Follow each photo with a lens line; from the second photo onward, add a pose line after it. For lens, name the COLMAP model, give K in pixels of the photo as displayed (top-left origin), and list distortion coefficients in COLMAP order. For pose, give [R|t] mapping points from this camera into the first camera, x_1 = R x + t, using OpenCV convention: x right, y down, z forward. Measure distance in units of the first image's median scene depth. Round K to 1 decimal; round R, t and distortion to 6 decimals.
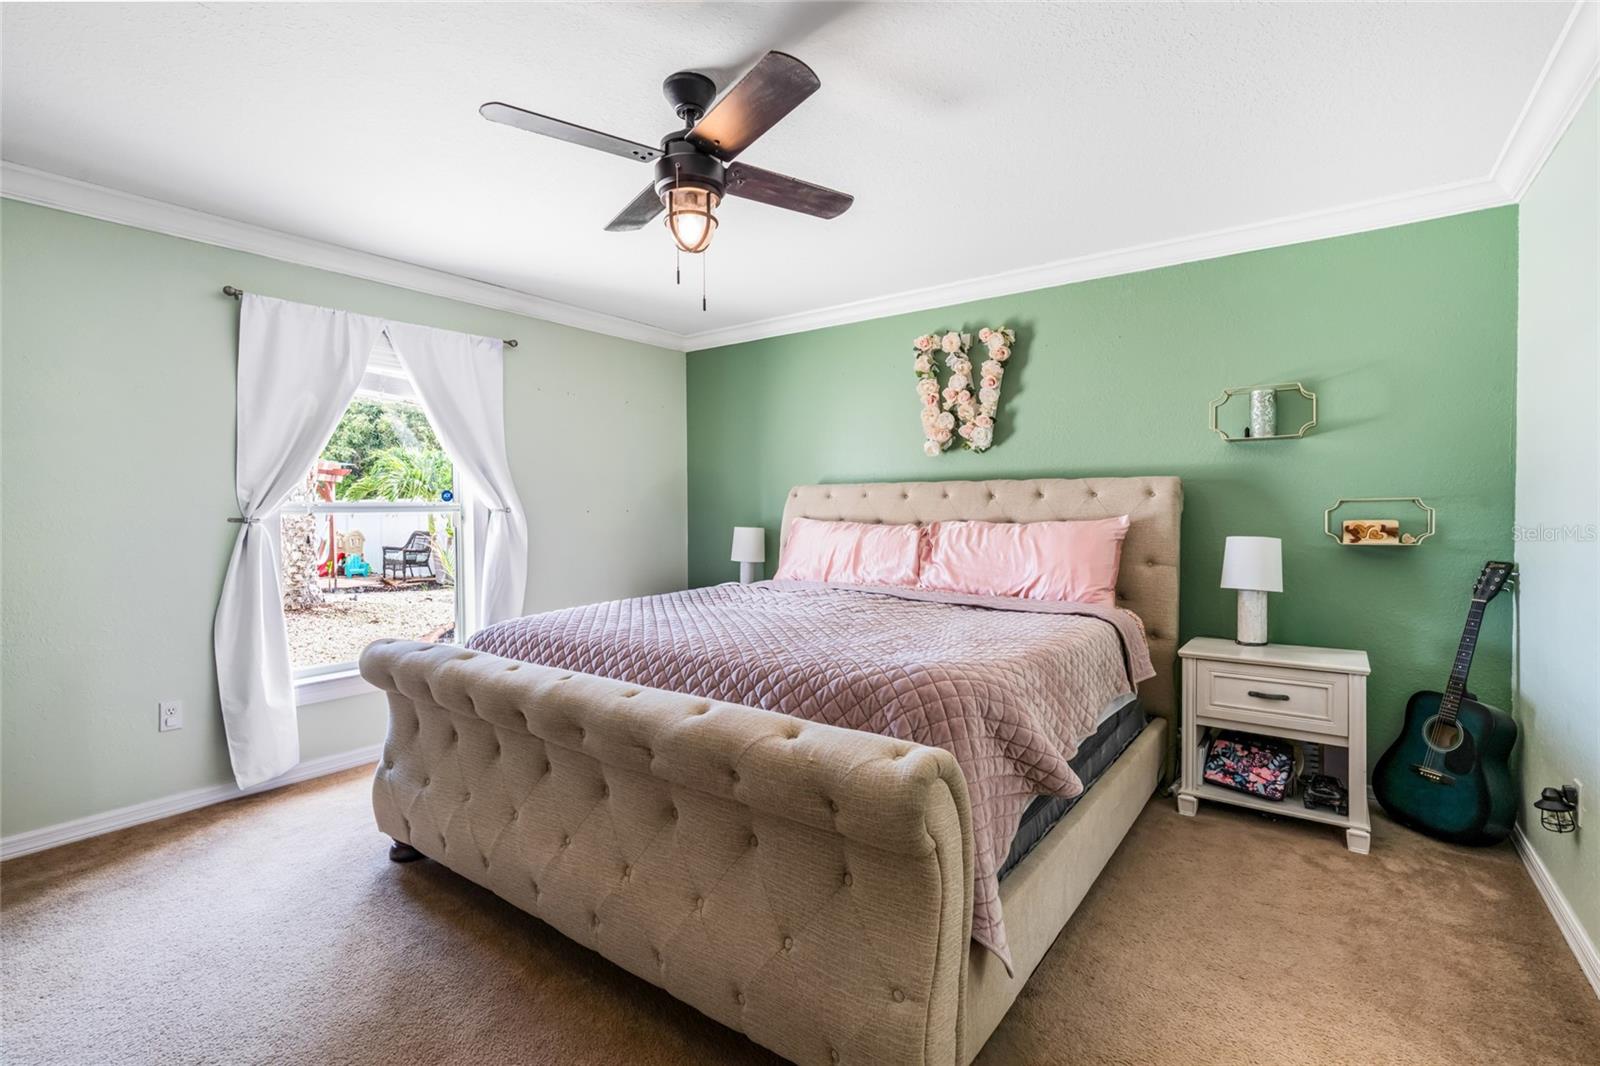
lens RADIAL K [[729.4, 0, 800.0], [0, 729.4, 533.0], [0, 0, 1]] dist [-0.011493, 0.000046]
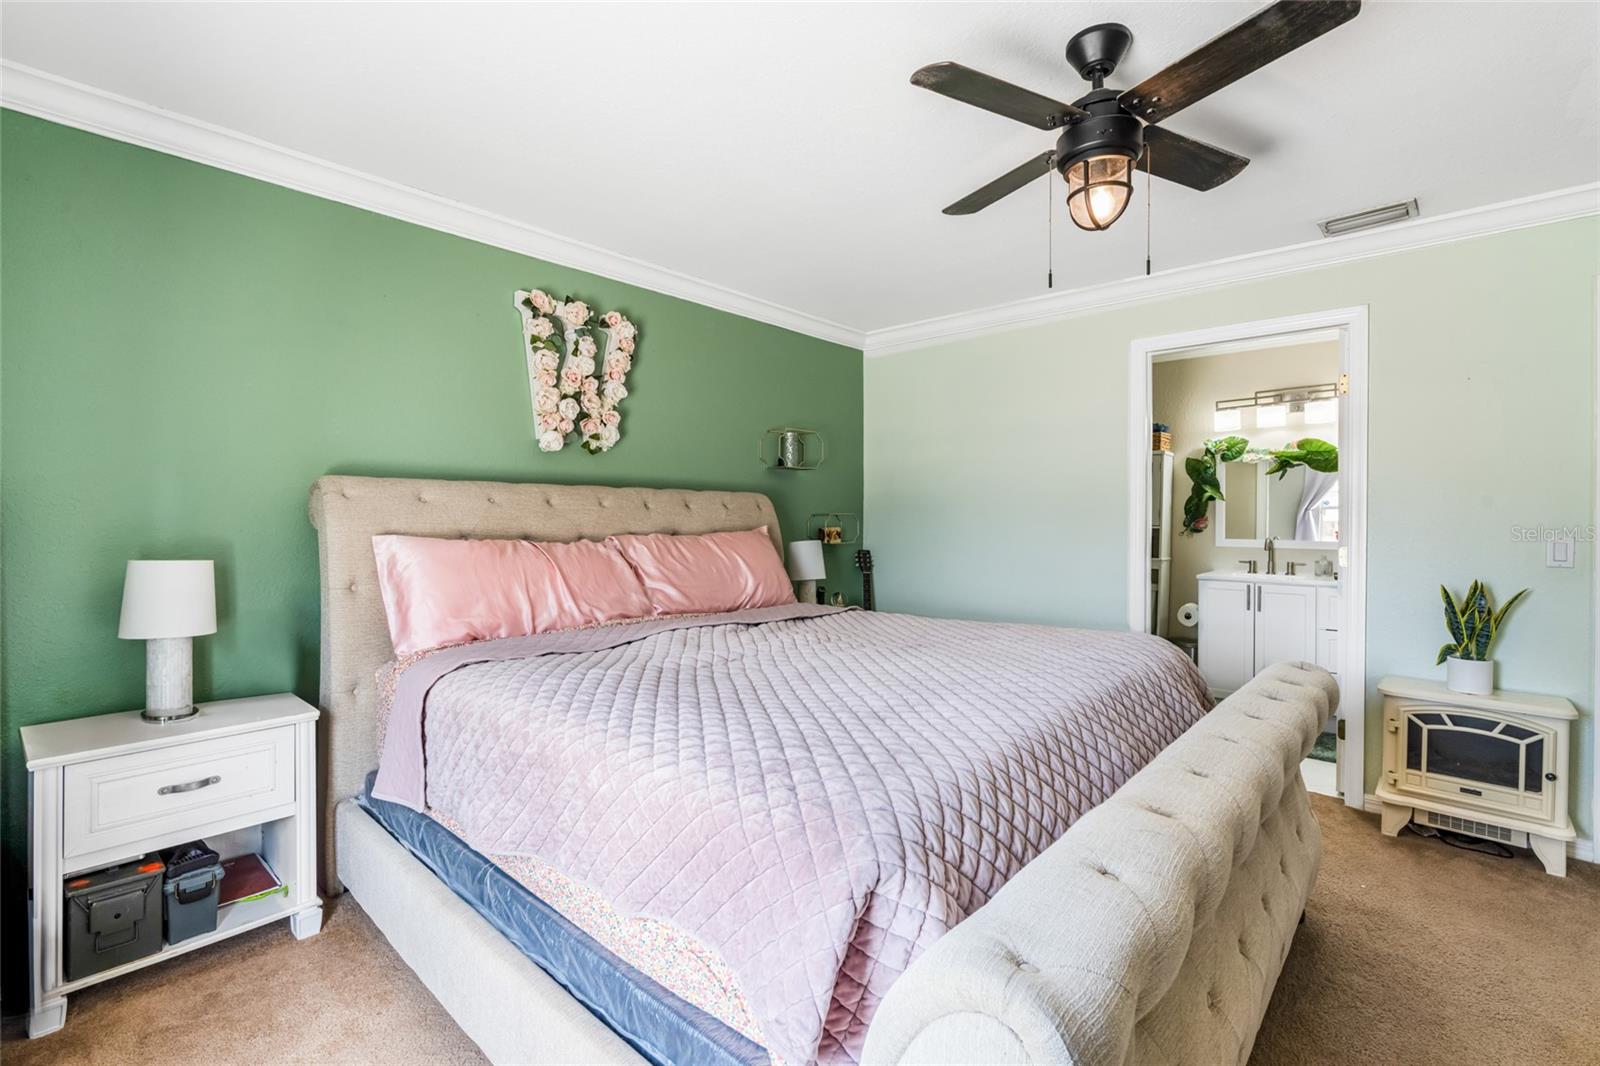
lens RADIAL K [[751.9, 0, 801.4], [0, 751.9, 529.2], [0, 0, 1]] dist [-0.001395, -0.000033]
pose [[0.081634, 0.003303, 0.996657, -0.601842], [0.051503, 0.998644, -0.007528, -0.003993], [-0.995331, 0.051945, 0.081354, 0.696339]]
